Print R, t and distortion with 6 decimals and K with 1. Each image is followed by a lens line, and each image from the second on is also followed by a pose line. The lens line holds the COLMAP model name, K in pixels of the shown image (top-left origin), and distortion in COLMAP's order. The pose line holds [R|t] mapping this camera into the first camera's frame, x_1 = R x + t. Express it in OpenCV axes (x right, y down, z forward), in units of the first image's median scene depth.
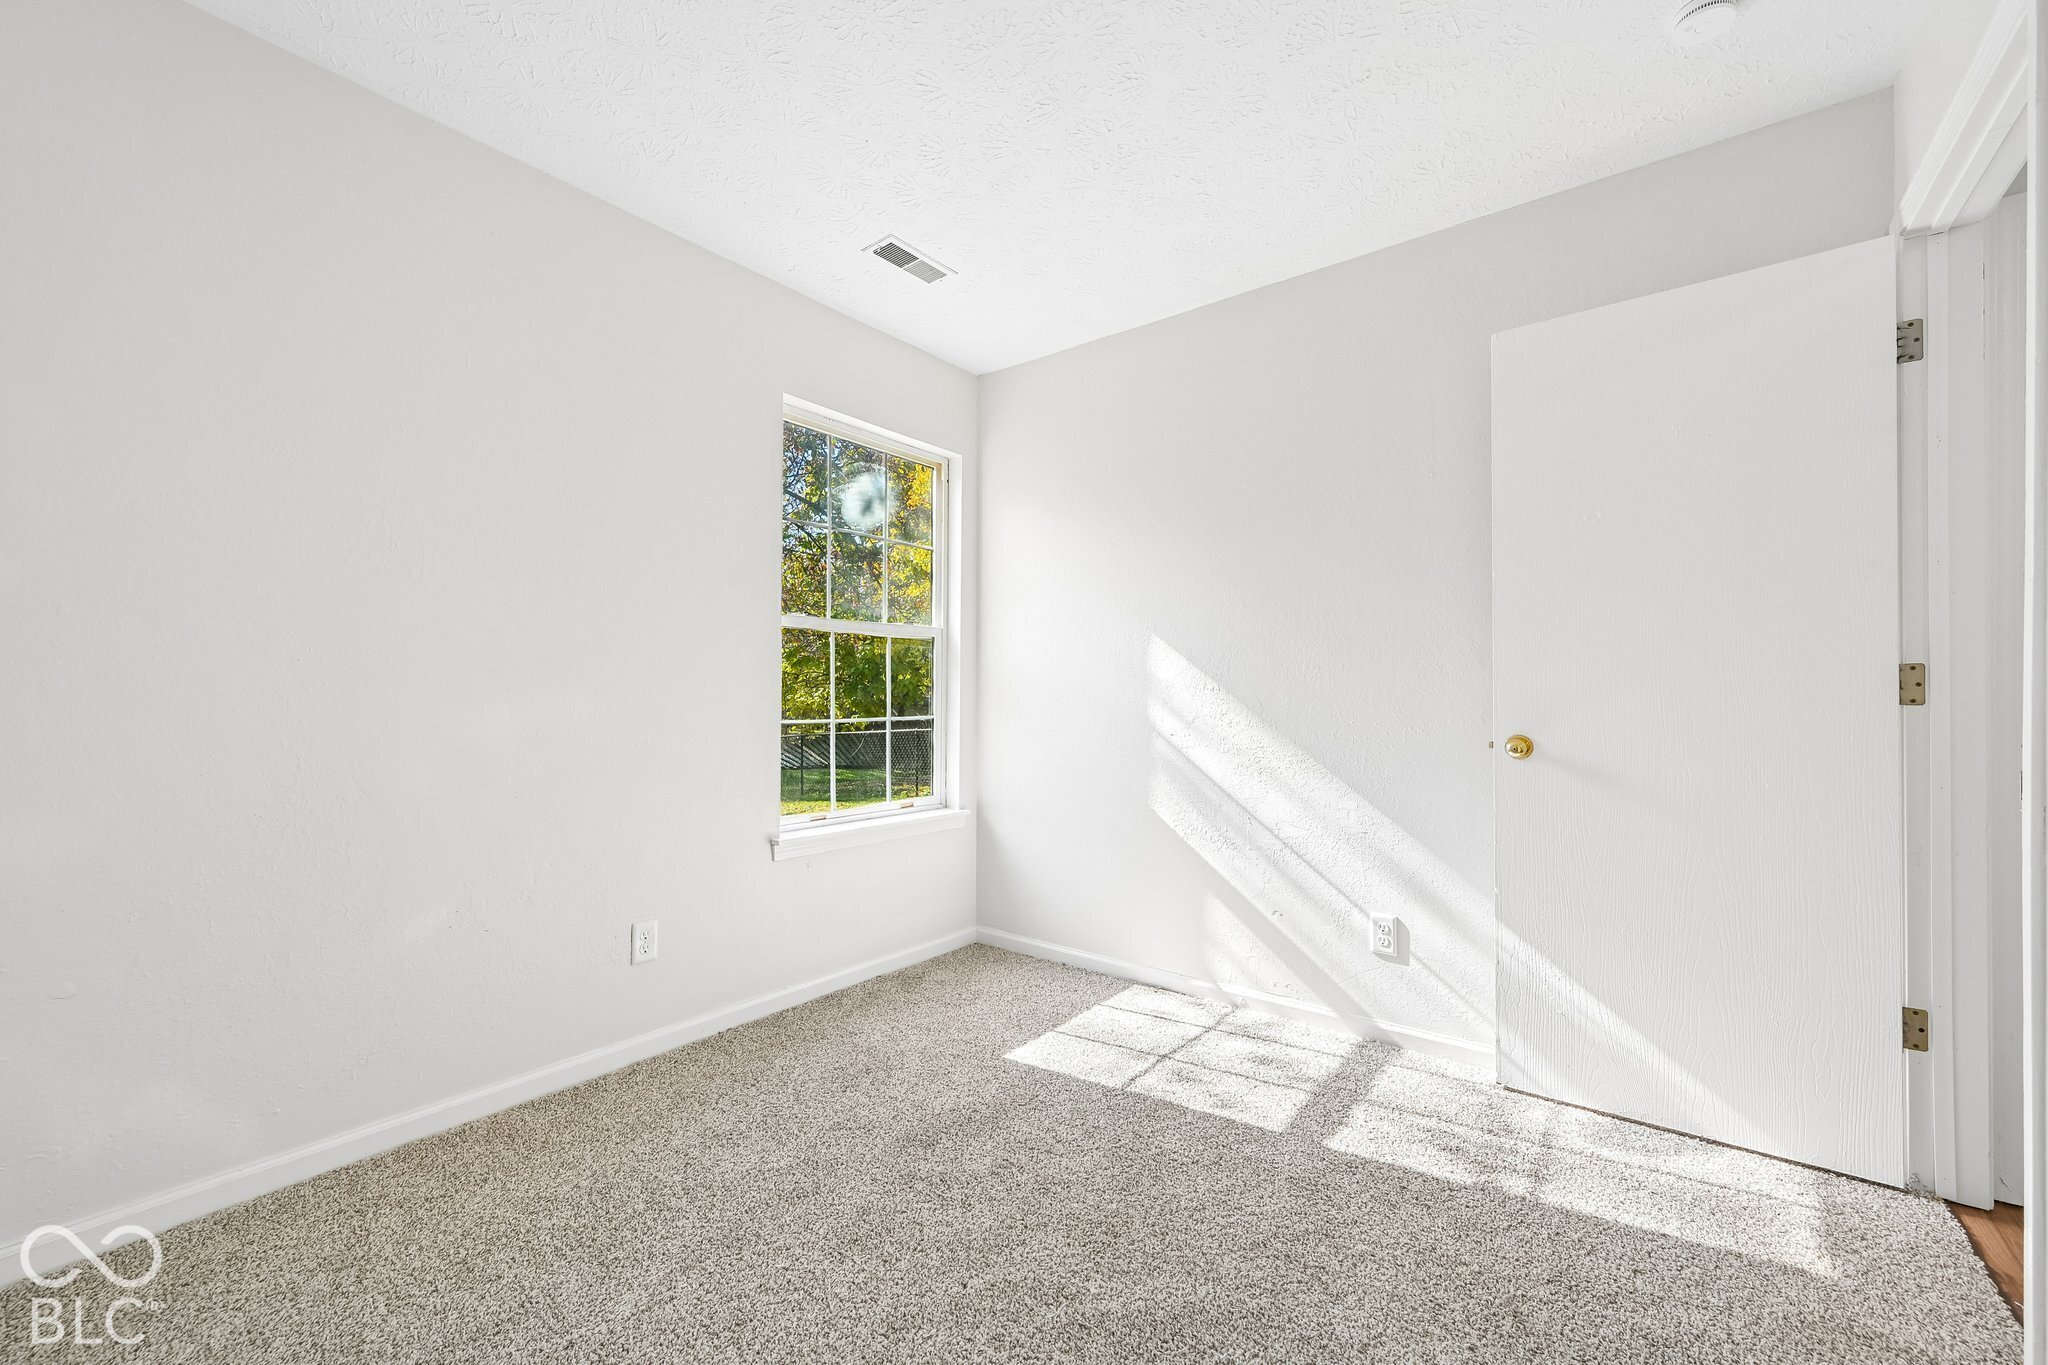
lens RADIAL K [[801.4, 0, 1027.4], [0, 801.4, 690.6], [0, 0, 1]] dist [-0.001870, 0.001309]
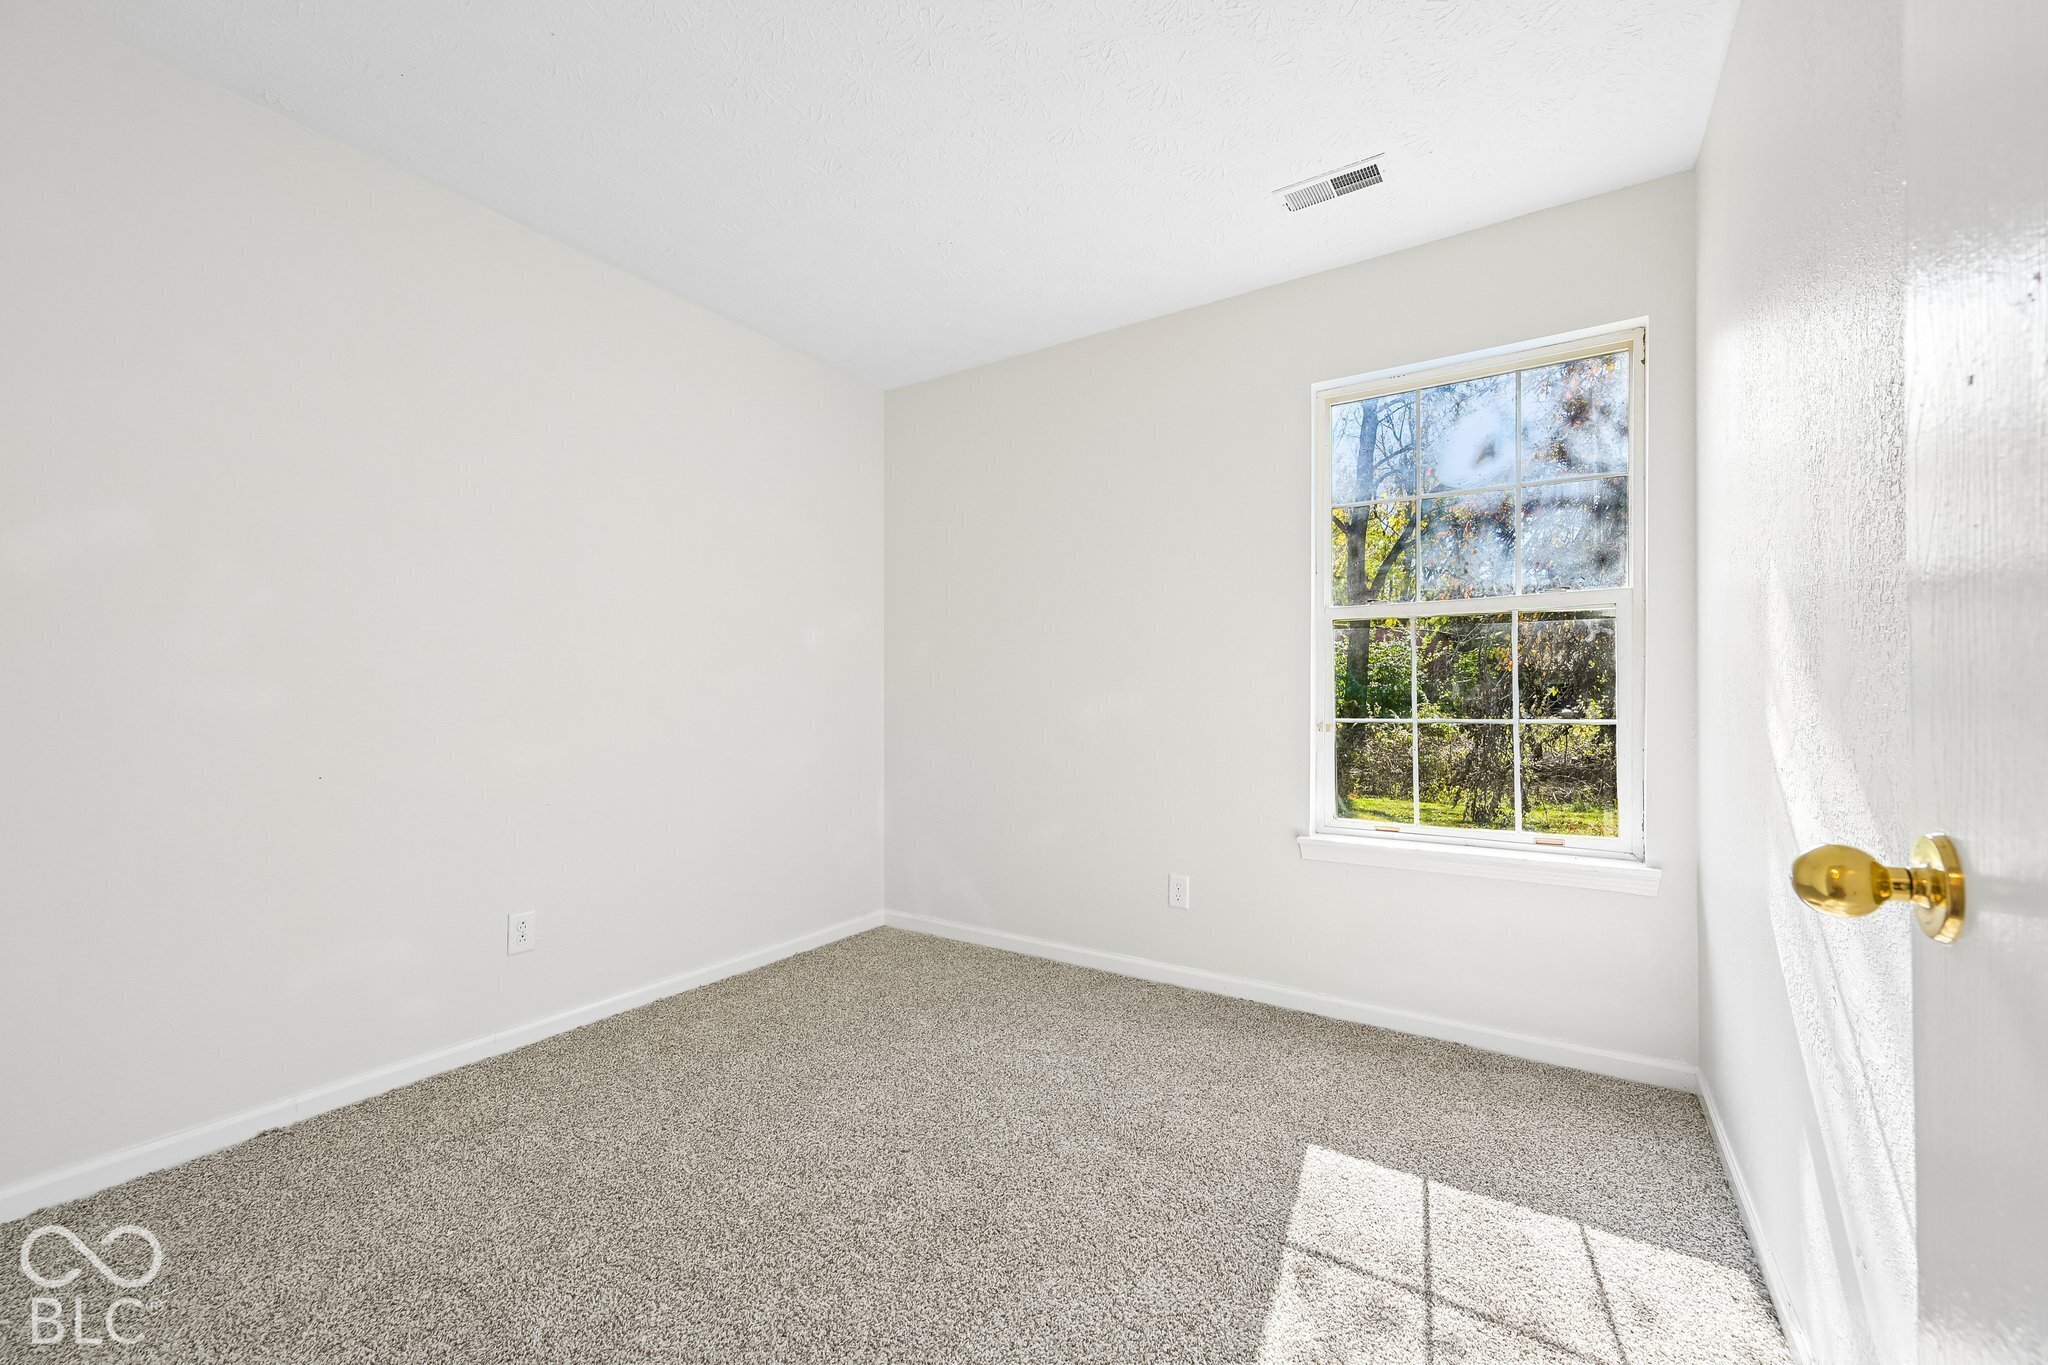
lens RADIAL K [[801.4, 0, 1018.1], [0, 801.4, 679.6], [0, 0, 1]] dist [-0.001870, 0.001309]
pose [[0.106125, -0.014542, -0.994246, 0.589637], [0.010904, 0.999850, -0.013461, -0.000463], [0.994293, -0.009413, 0.106267, 0.502037]]
